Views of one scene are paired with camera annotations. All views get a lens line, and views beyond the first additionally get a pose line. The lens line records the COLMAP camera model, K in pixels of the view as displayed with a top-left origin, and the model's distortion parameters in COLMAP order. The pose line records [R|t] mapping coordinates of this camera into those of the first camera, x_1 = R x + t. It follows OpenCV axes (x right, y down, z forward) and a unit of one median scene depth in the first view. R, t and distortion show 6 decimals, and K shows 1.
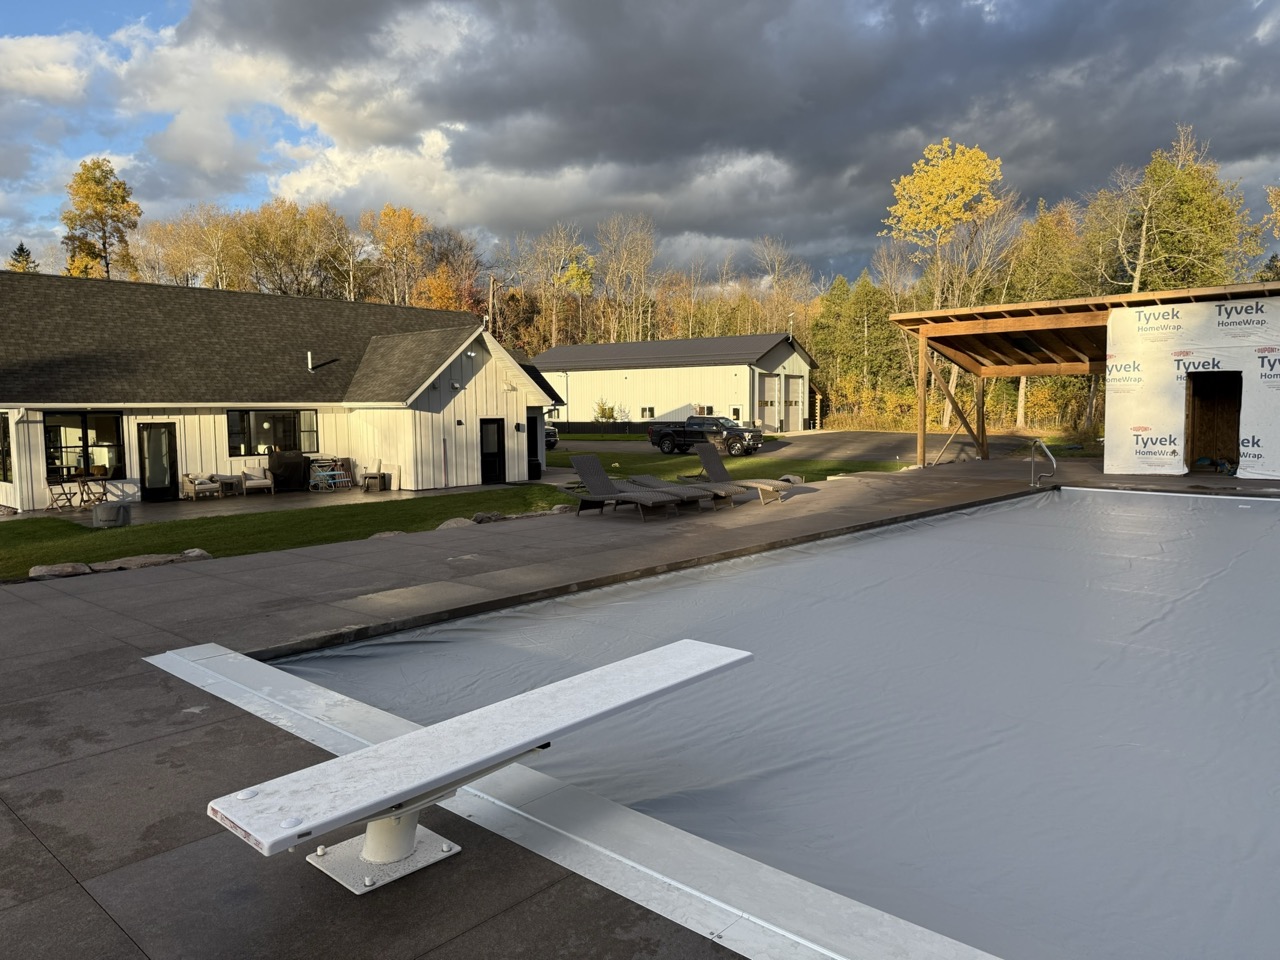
lens RADIAL K [[906.5, 0, 635.8], [0, 906.5, 504.3], [0, 0, 1]] dist [0.012108, -0.027420]
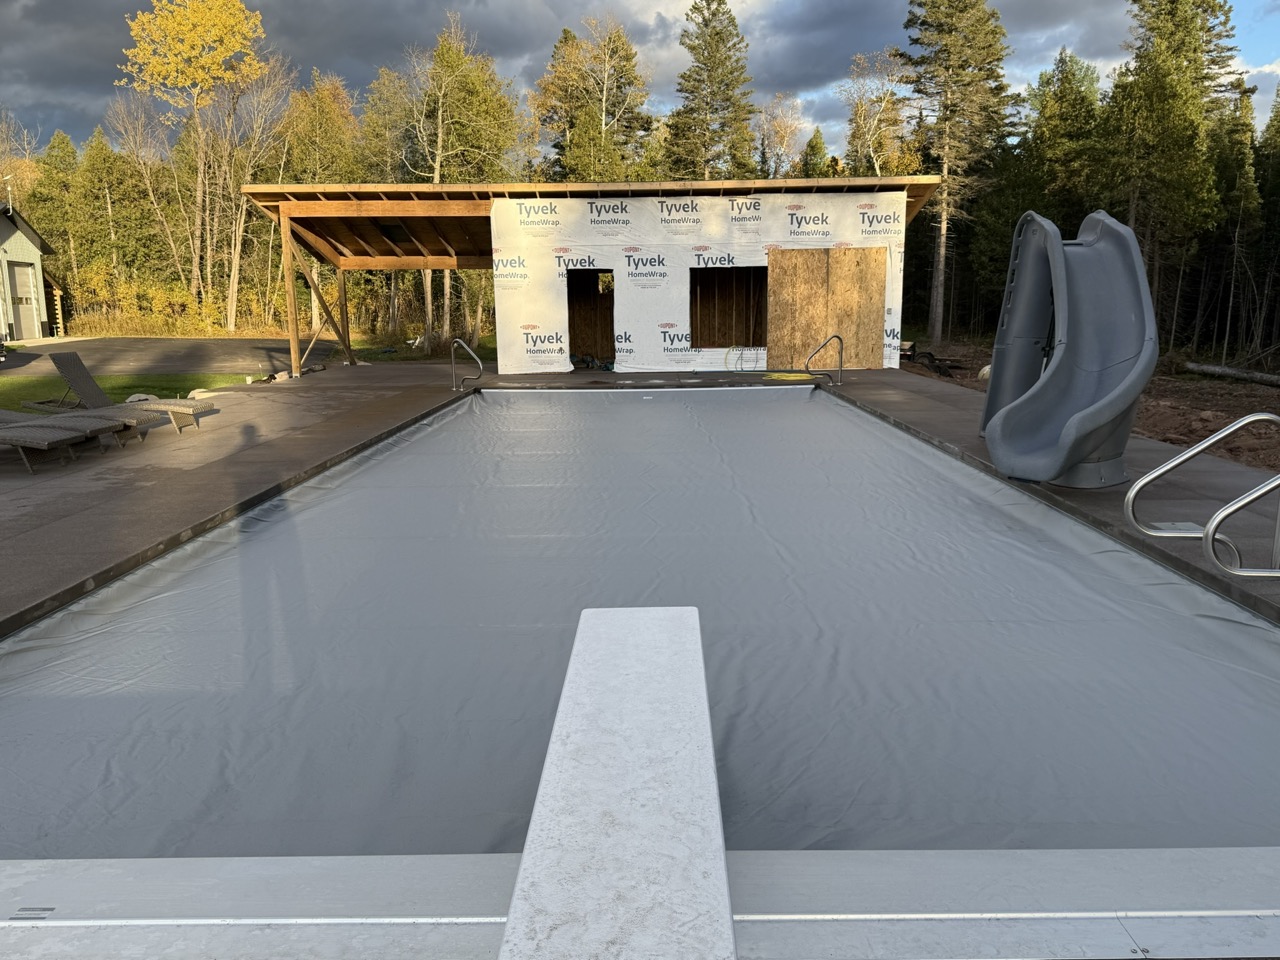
lens RADIAL K [[1028.4, 0, 653.9], [0, 1028.4, 486.1], [0, 0, 1]] dist [0.024900, -0.067770]
pose [[0.715282, -0.116927, 0.688984, -0.114398], [0.073045, 0.993012, 0.092690, -0.004984], [-0.695008, -0.015973, 0.718825, 0.095795]]
